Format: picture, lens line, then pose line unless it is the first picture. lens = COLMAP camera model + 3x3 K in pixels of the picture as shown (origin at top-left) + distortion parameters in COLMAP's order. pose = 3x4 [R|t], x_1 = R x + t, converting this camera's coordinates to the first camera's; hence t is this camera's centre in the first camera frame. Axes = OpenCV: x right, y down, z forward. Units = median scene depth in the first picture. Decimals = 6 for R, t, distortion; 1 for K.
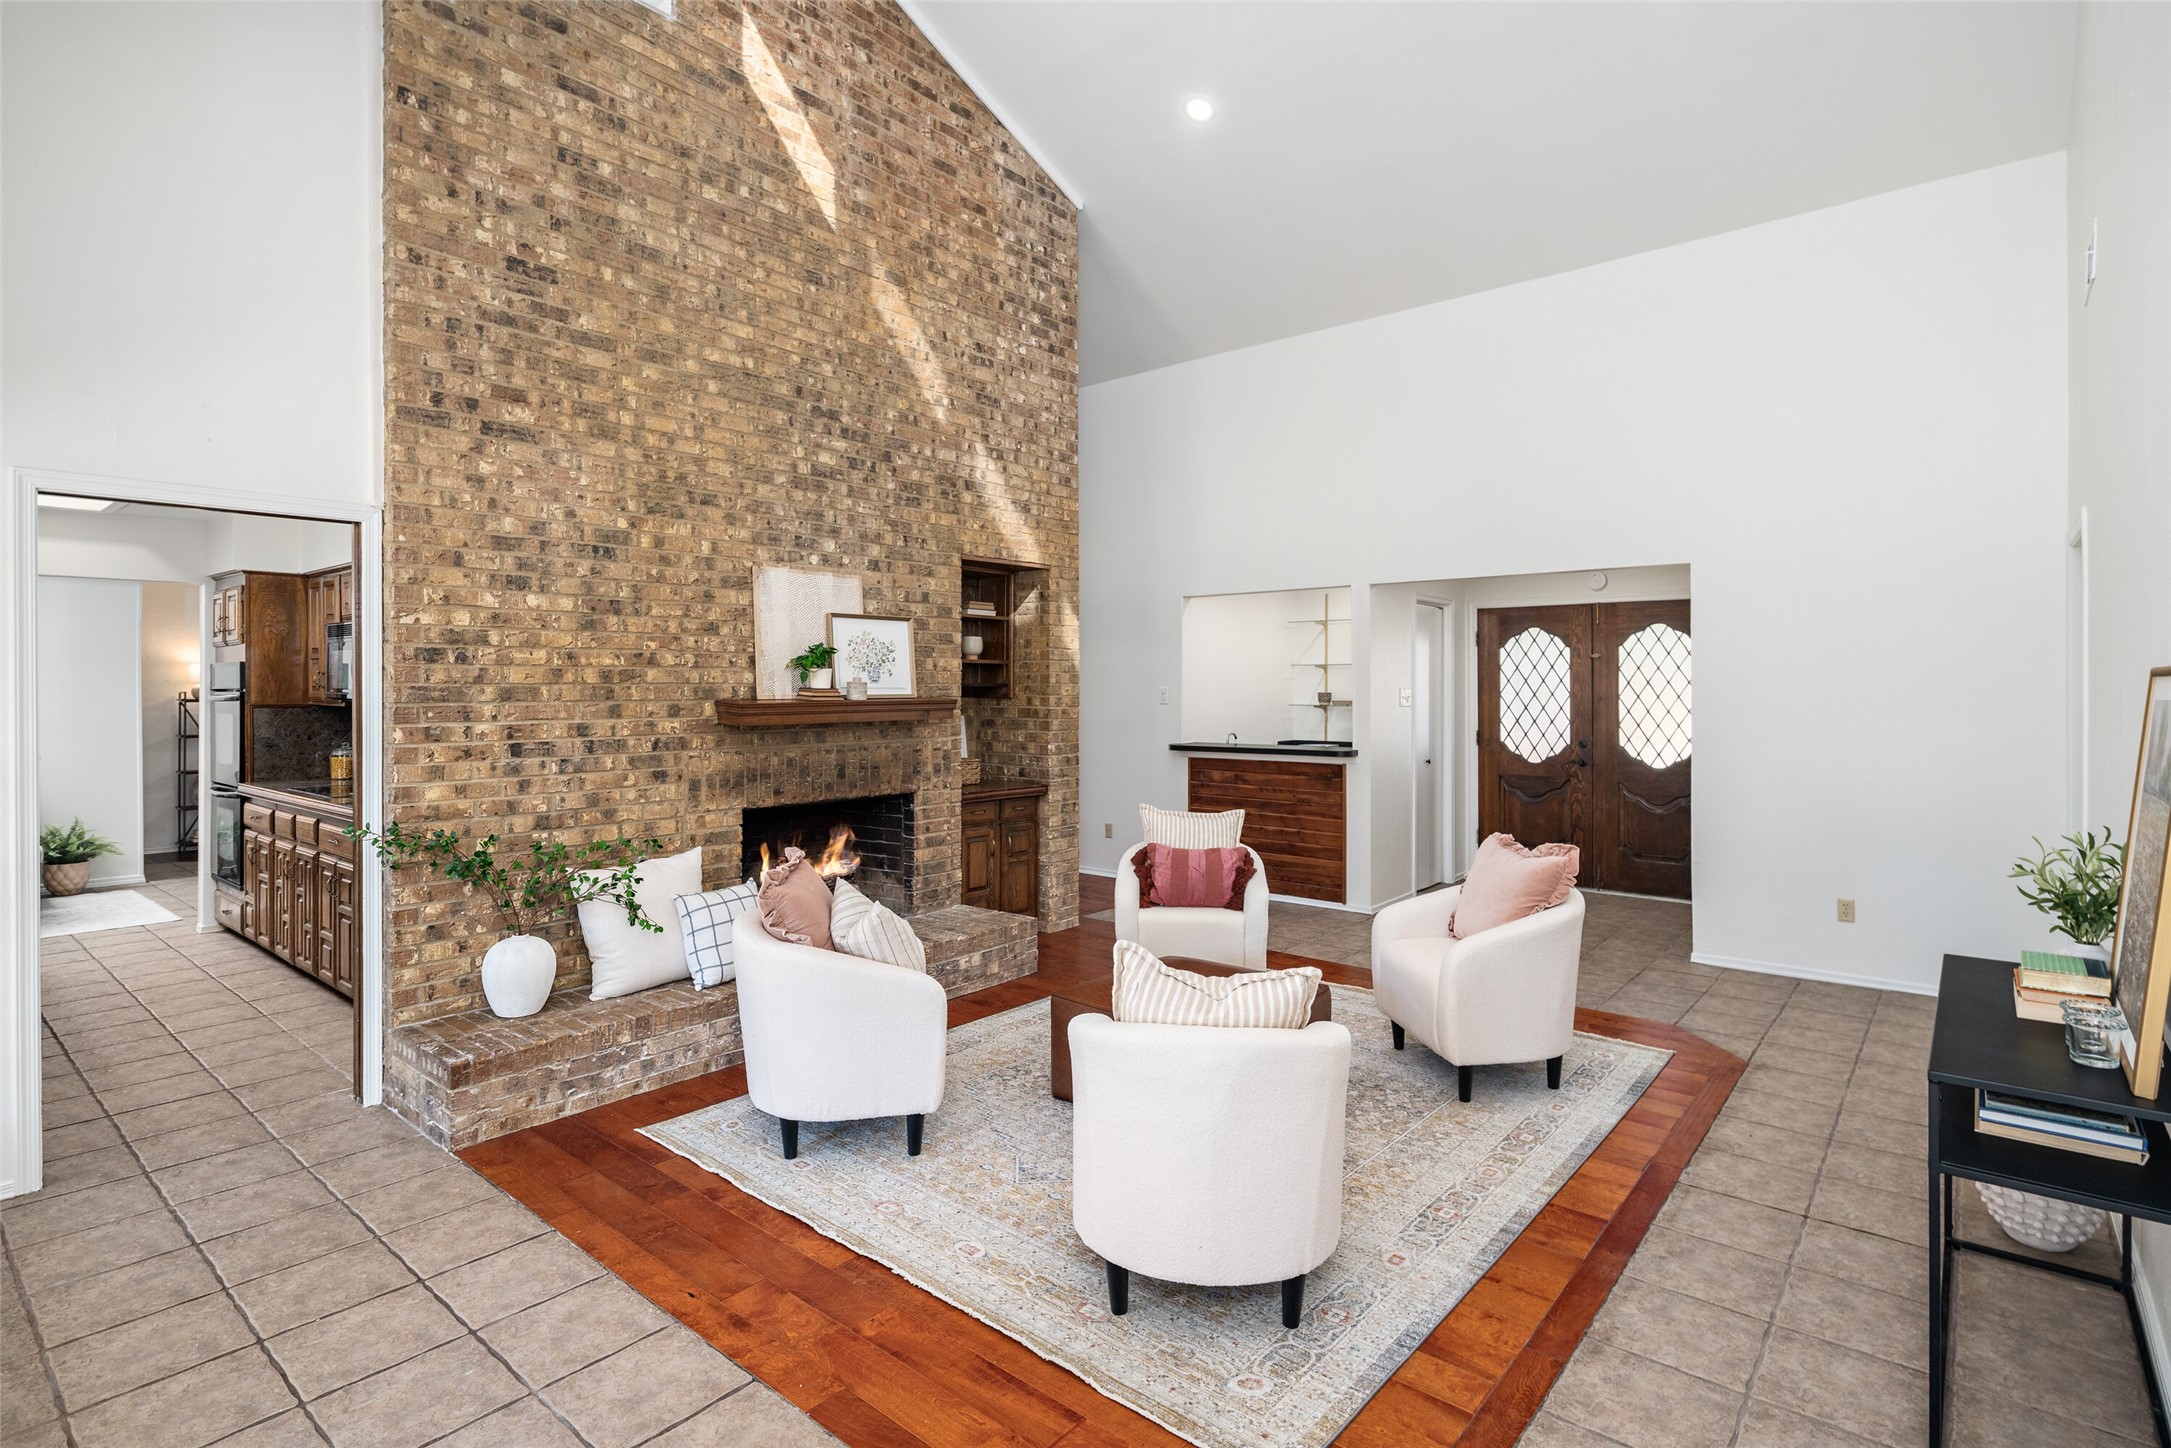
lens RADIAL K [[1067.9, 0, 1095.4], [0, 1067.9, 682.5], [0, 0, 1]] dist [-0.002171, -0.000900]
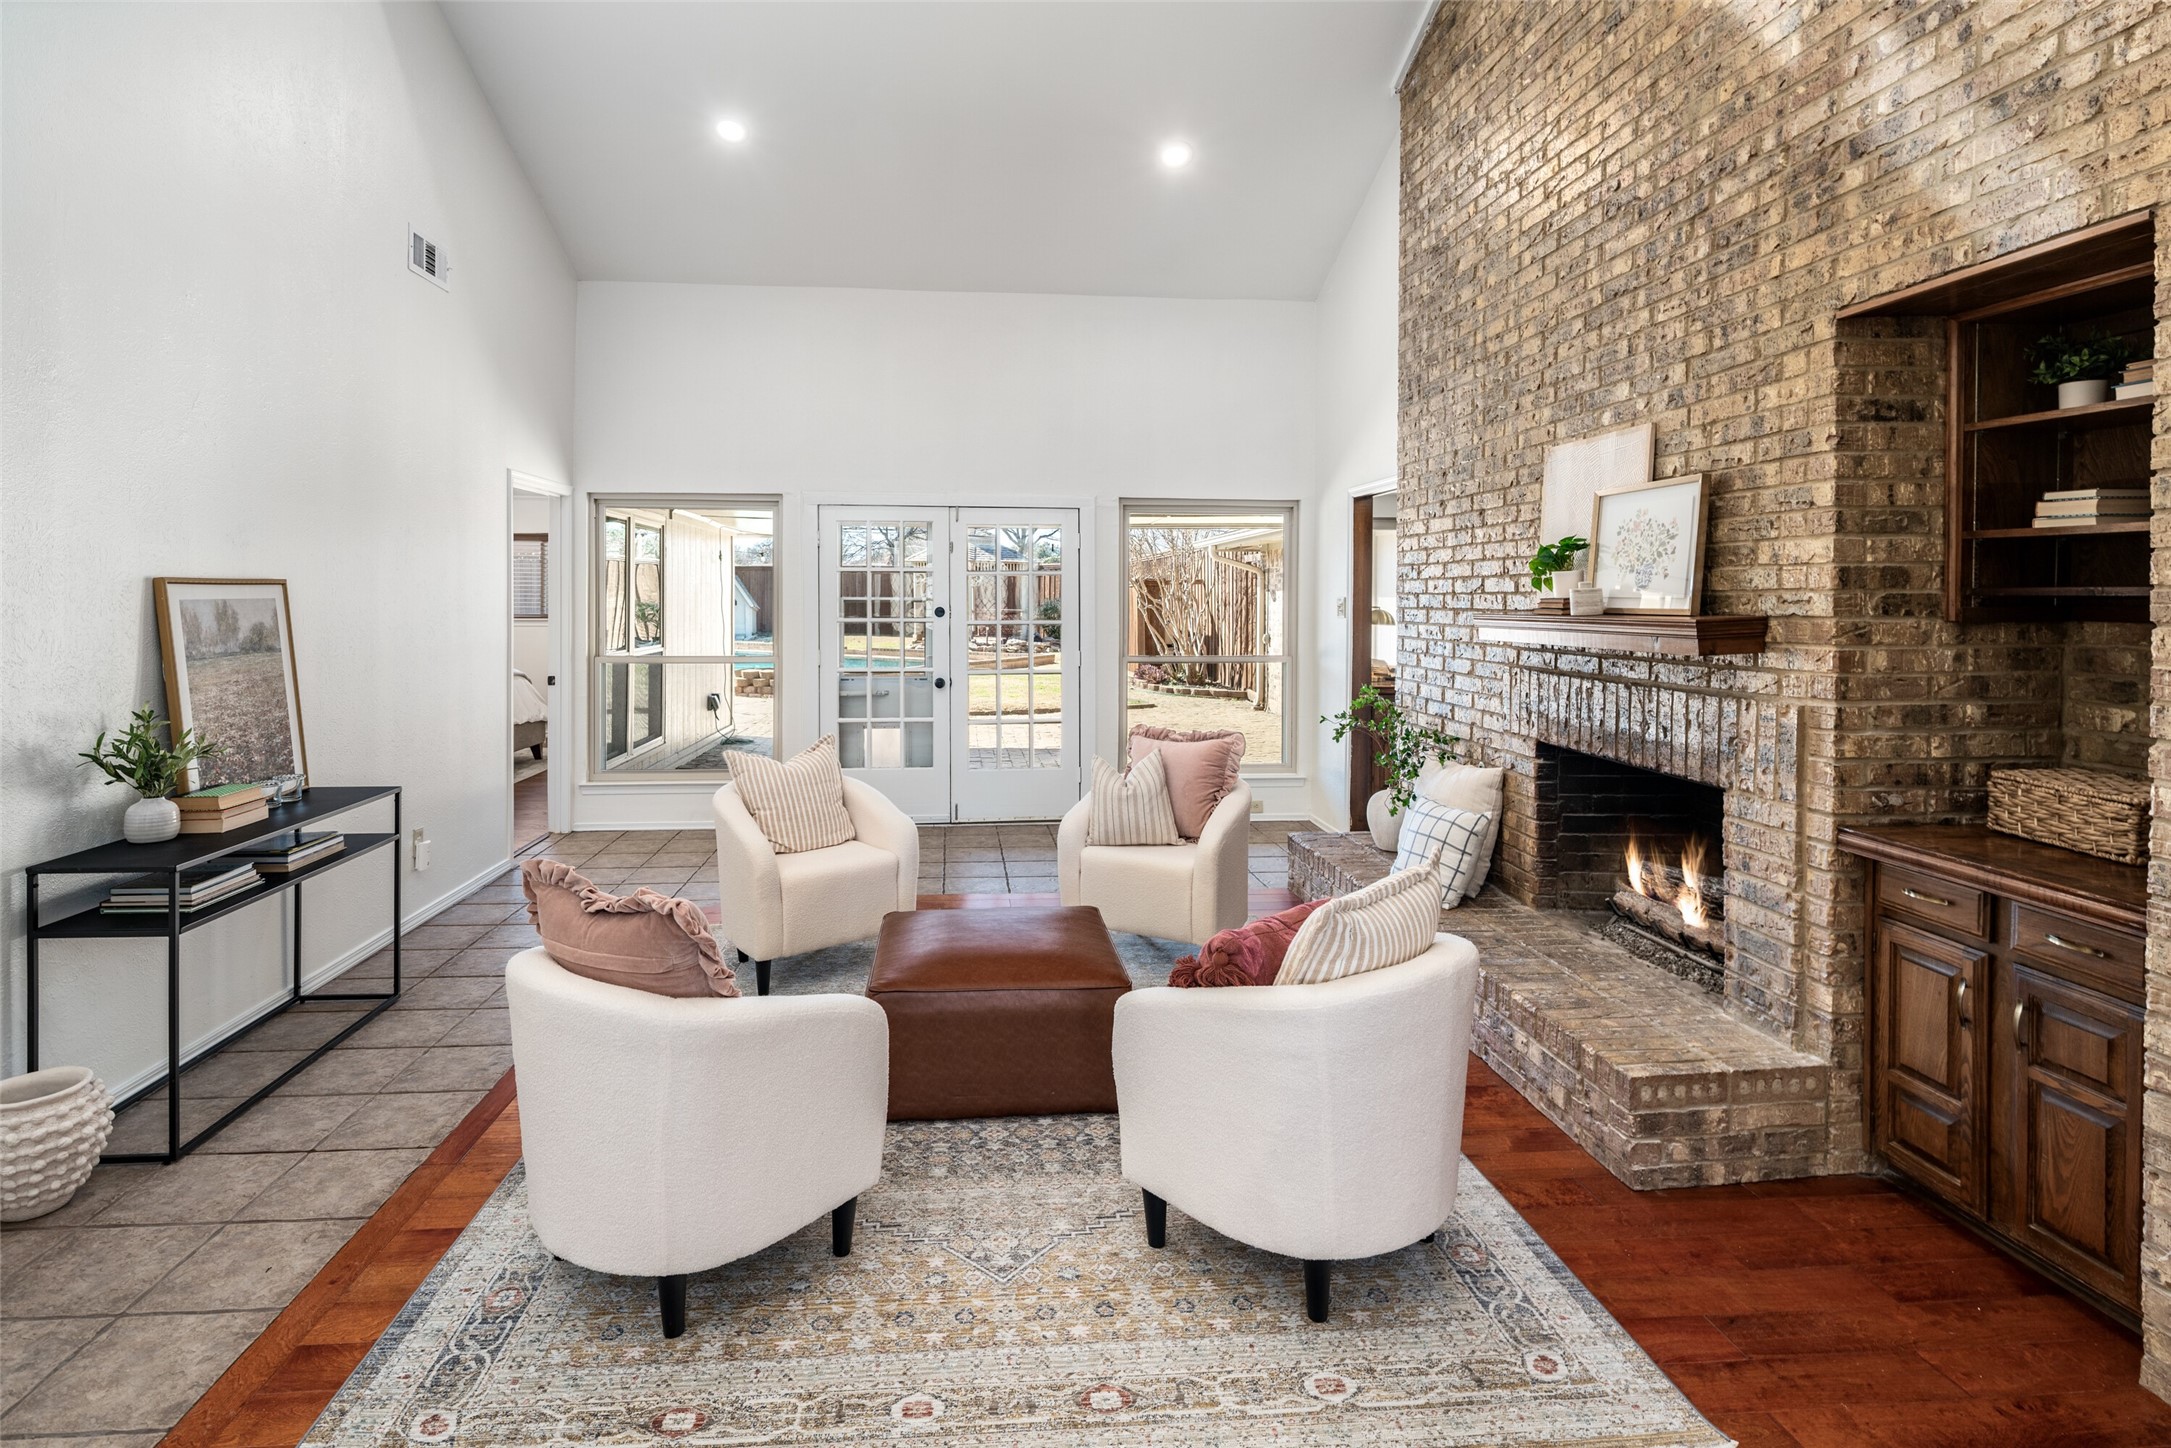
lens RADIAL K [[1066.4, 0, 1053.3], [0, 1066.4, 605.2], [0, 0, 1]] dist [-0.000952, -0.001268]
pose [[-0.710864, 0.003896, -0.703319, 0.506728], [-0.000327, 0.999983, 0.005871, 0.005860], [0.703329, 0.004403, -0.710851, 1.255779]]
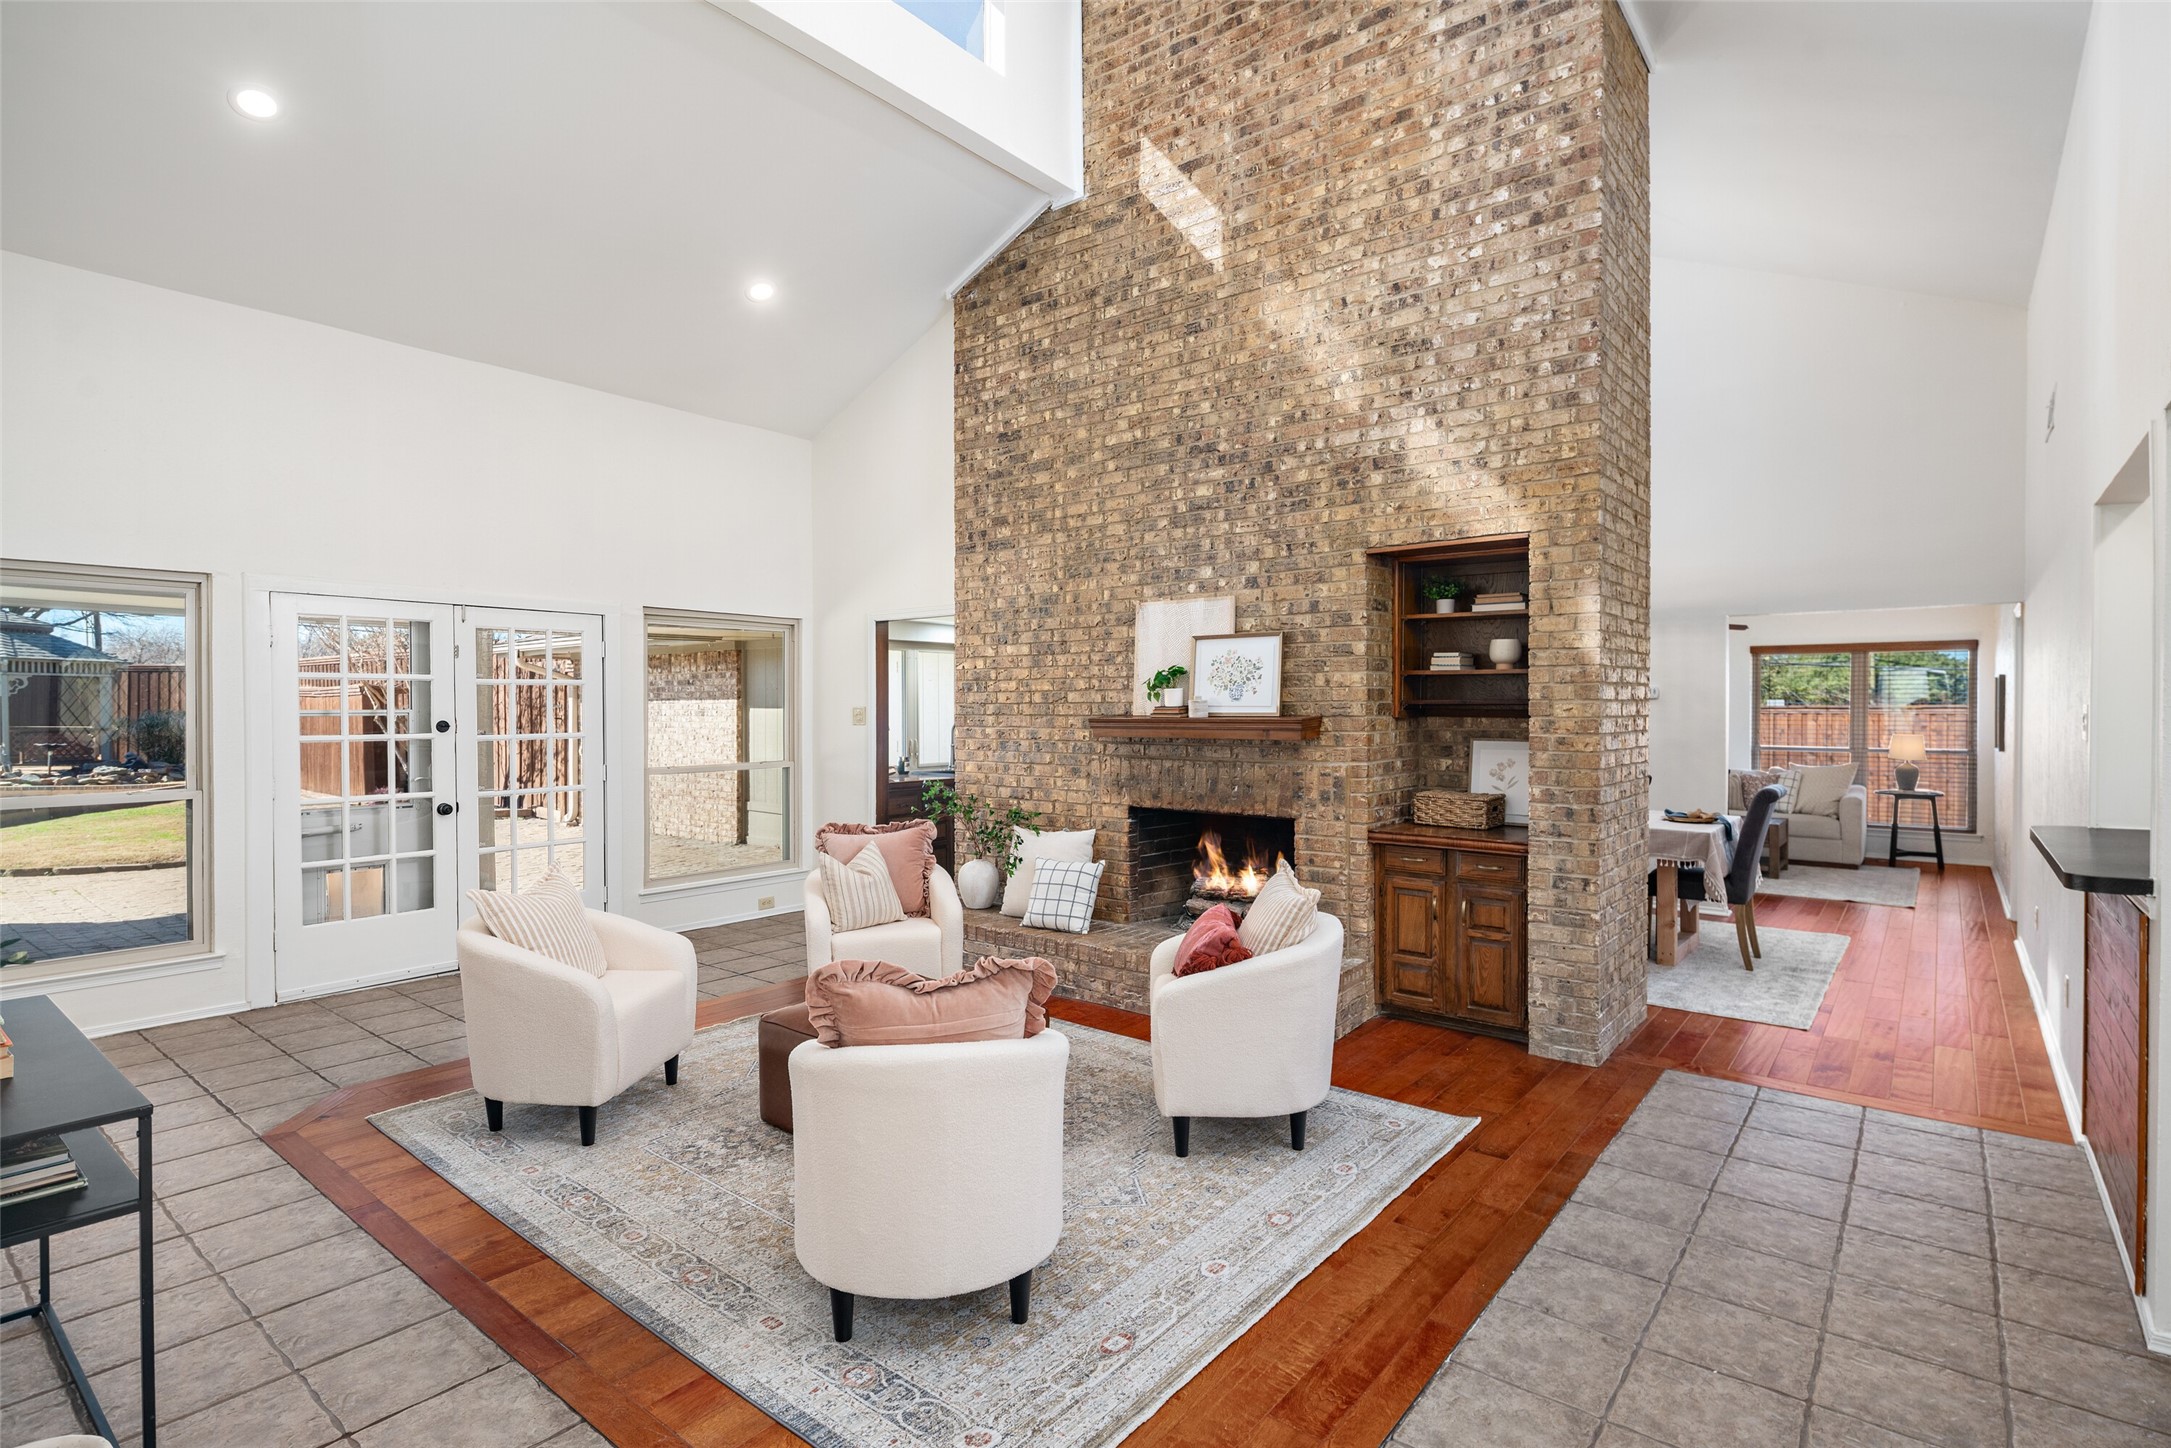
lens RADIAL K [[1053.2, 0, 1085.7], [0, 1053.2, 711.9], [0, 0, 1]] dist [0.000309, -0.000559]
pose [[0.016639, 0.005035, -0.999849, 0.815338], [0.005444, 0.999972, 0.005126, 0.004968], [0.999847, -0.005528, 0.016611, 0.878835]]
